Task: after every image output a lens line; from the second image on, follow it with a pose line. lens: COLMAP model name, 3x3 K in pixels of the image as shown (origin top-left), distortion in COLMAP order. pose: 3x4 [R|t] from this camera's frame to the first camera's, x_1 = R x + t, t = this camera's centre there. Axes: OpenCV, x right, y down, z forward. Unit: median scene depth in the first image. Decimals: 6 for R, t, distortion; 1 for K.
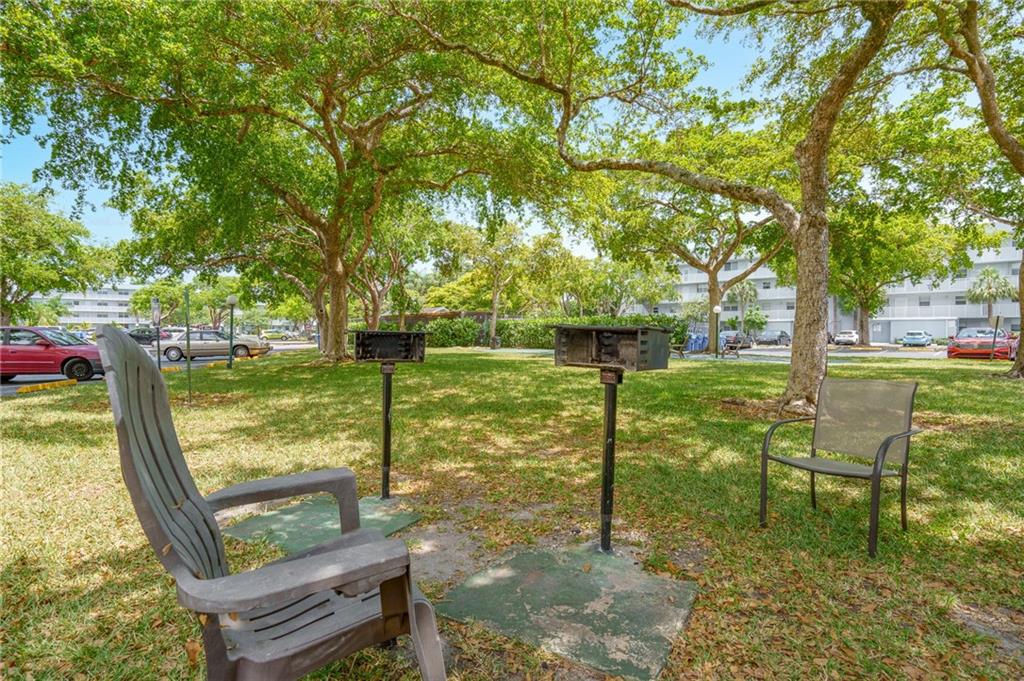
lens RADIAL K [[531.7, 0, 513.8], [0, 531.7, 342.4], [0, 0, 1]] dist [-0.001979, -0.000205]
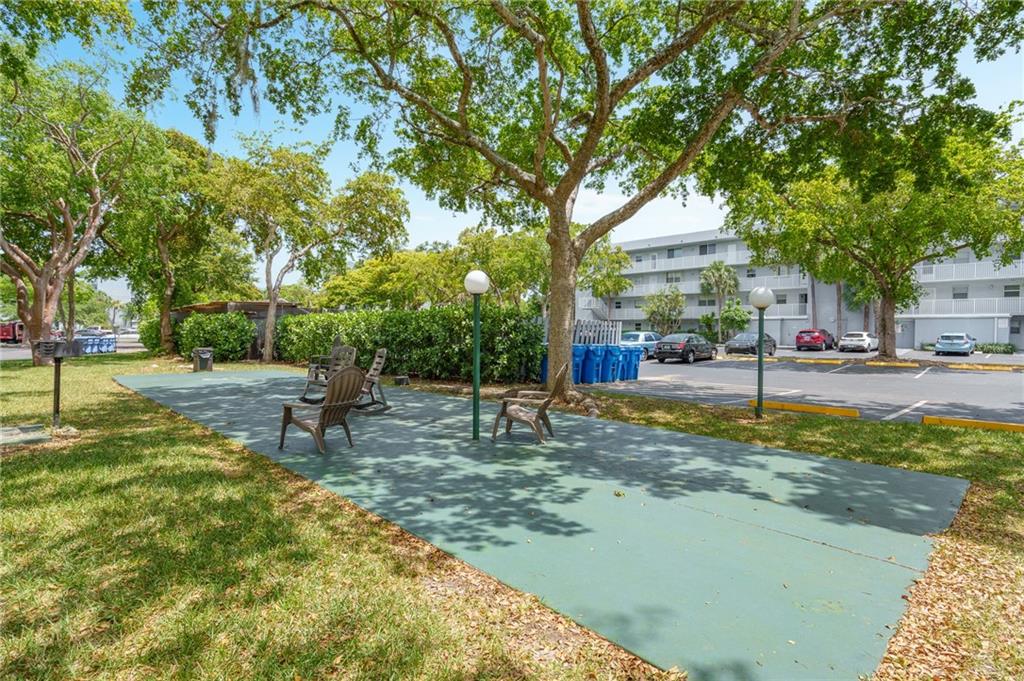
lens RADIAL K [[531.7, 0, 510.2], [0, 531.7, 339.9], [0, 0, 1]] dist [-0.001979, -0.000205]
pose [[0.999985, 0.002223, -0.005083, 0.153642], [-0.002215, 0.999996, 0.001587, -0.011367], [0.005086, -0.001576, 0.999986, 0.263259]]
